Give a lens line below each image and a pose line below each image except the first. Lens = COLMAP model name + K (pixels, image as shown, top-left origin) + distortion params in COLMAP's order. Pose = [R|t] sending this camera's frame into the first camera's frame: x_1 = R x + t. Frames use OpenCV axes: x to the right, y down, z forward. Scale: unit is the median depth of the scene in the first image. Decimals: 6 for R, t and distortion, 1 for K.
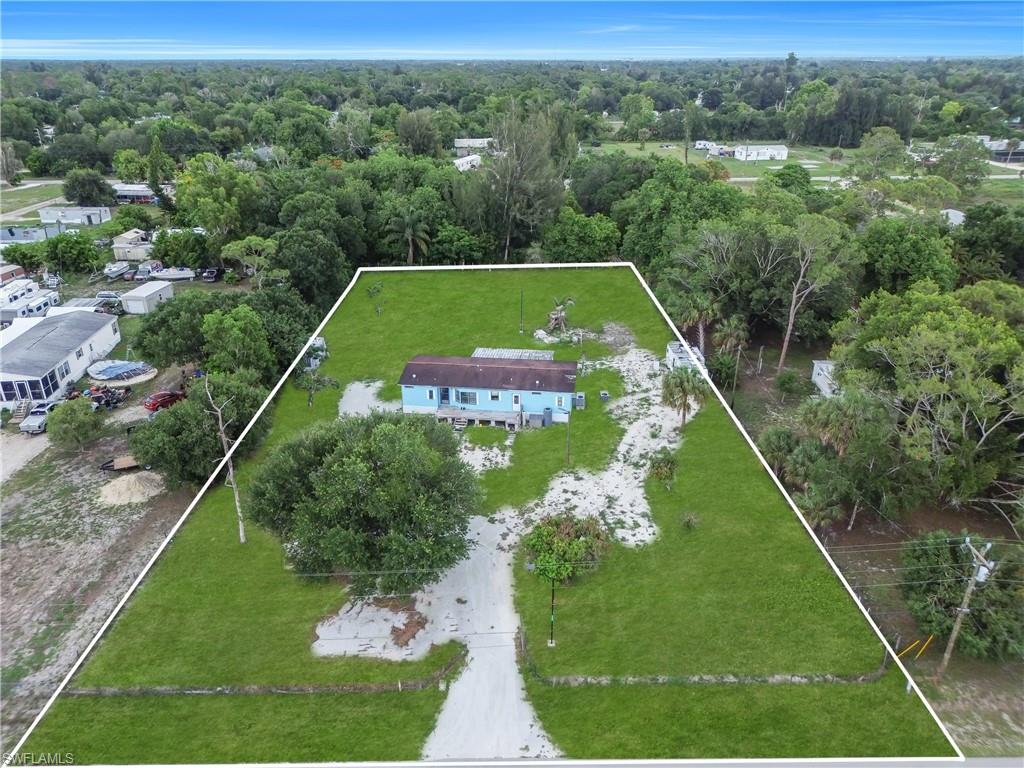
lens RADIAL K [[718.1, 0, 511.5], [0, 718.1, 385.2], [0, 0, 1]] dist [0.040515, -0.040528]
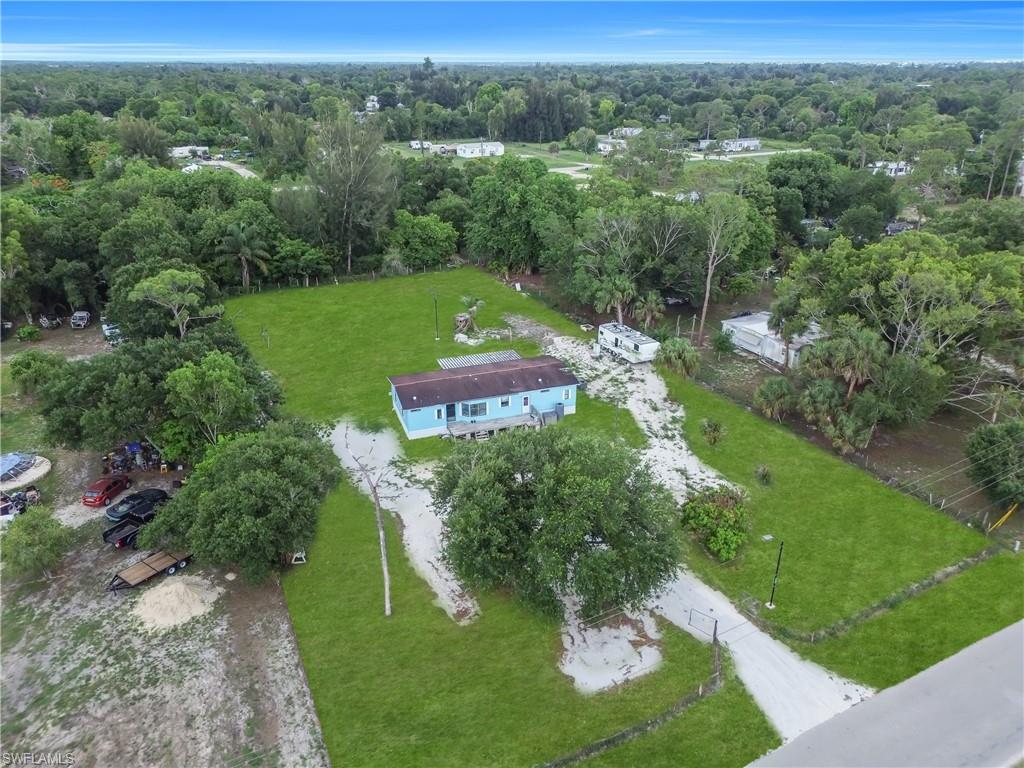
lens RADIAL K [[718.1, 0, 510.6], [0, 718.1, 383.3], [0, 0, 1]] dist [0.040515, -0.040528]
pose [[0.893248, -0.179956, 0.411975, -0.395610], [0.182474, 0.982637, 0.033586, -0.039151], [-0.410866, 0.045174, 0.910576, 0.109050]]
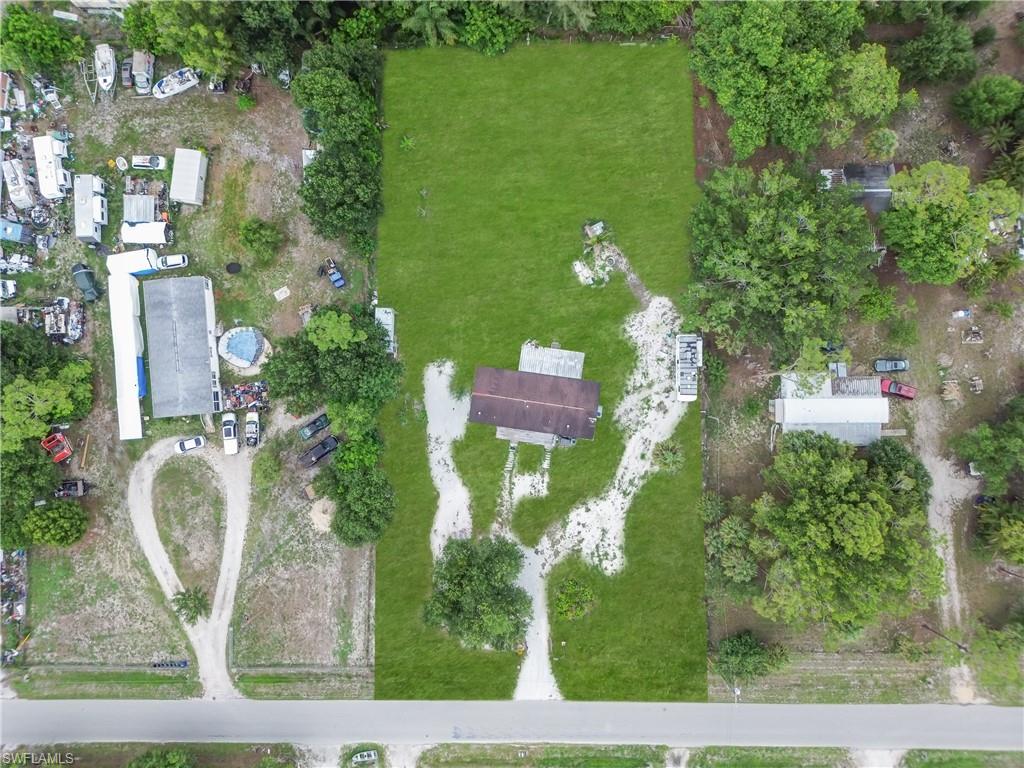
lens RADIAL K [[718.1, 0, 507.0], [0, 718.1, 382.5], [0, 0, 1]] dist [0.040515, -0.040528]
pose [[0.999835, 0.013381, -0.012255, -0.065480], [0.005199, 0.435812, 0.900023, -1.263441], [0.017384, -0.899938, 0.435671, 0.445238]]
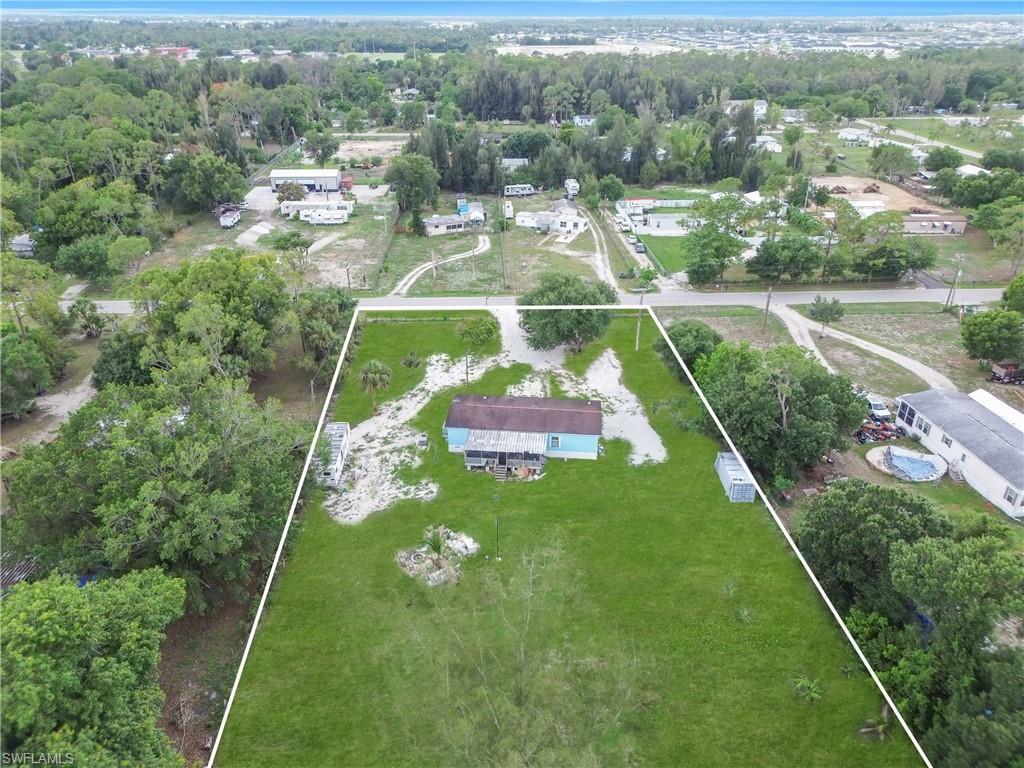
lens RADIAL K [[718.1, 0, 511.7], [0, 718.1, 382.0], [0, 0, 1]] dist [0.040515, -0.040528]
pose [[-0.999628, 0.016071, -0.022040, 0.016008], [-0.007093, 0.627073, 0.778928, -0.935160], [0.026339, 0.778794, -0.626726, 1.681243]]
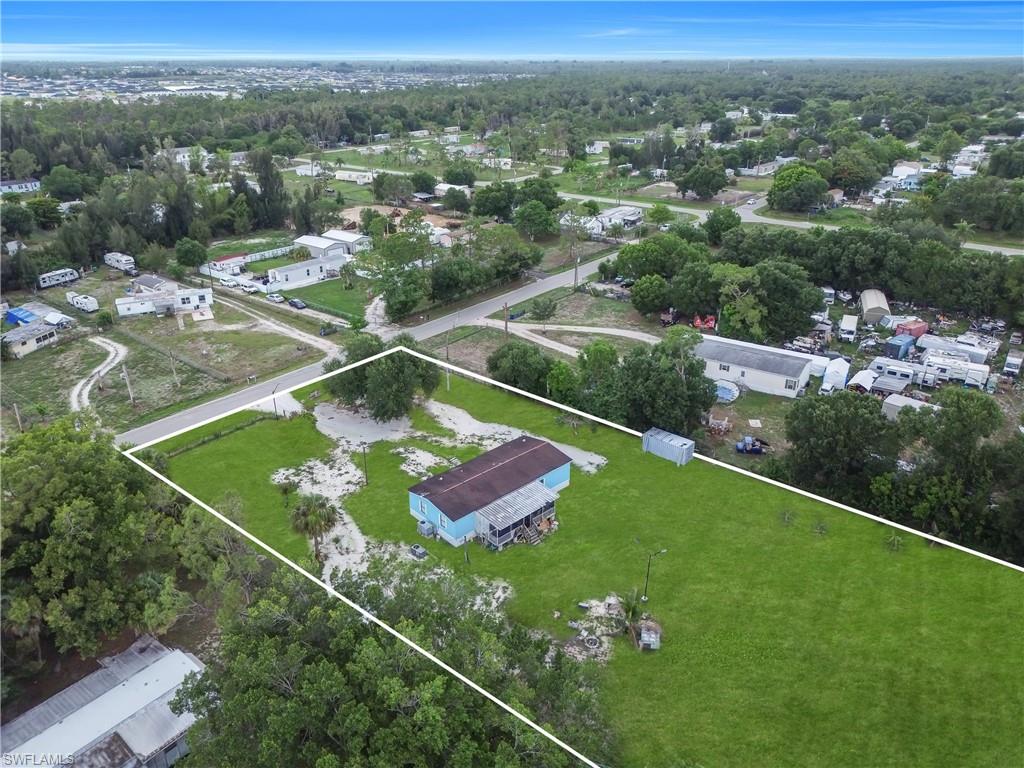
lens RADIAL K [[718.1, 0, 510.5], [0, 718.1, 379.1], [0, 0, 1]] dist [0.040515, -0.040528]
pose [[-0.637279, 0.316570, -0.702609, 0.666495], [-0.311966, 0.727705, 0.610837, -0.790158], [0.704665, 0.608464, -0.364992, 1.333933]]
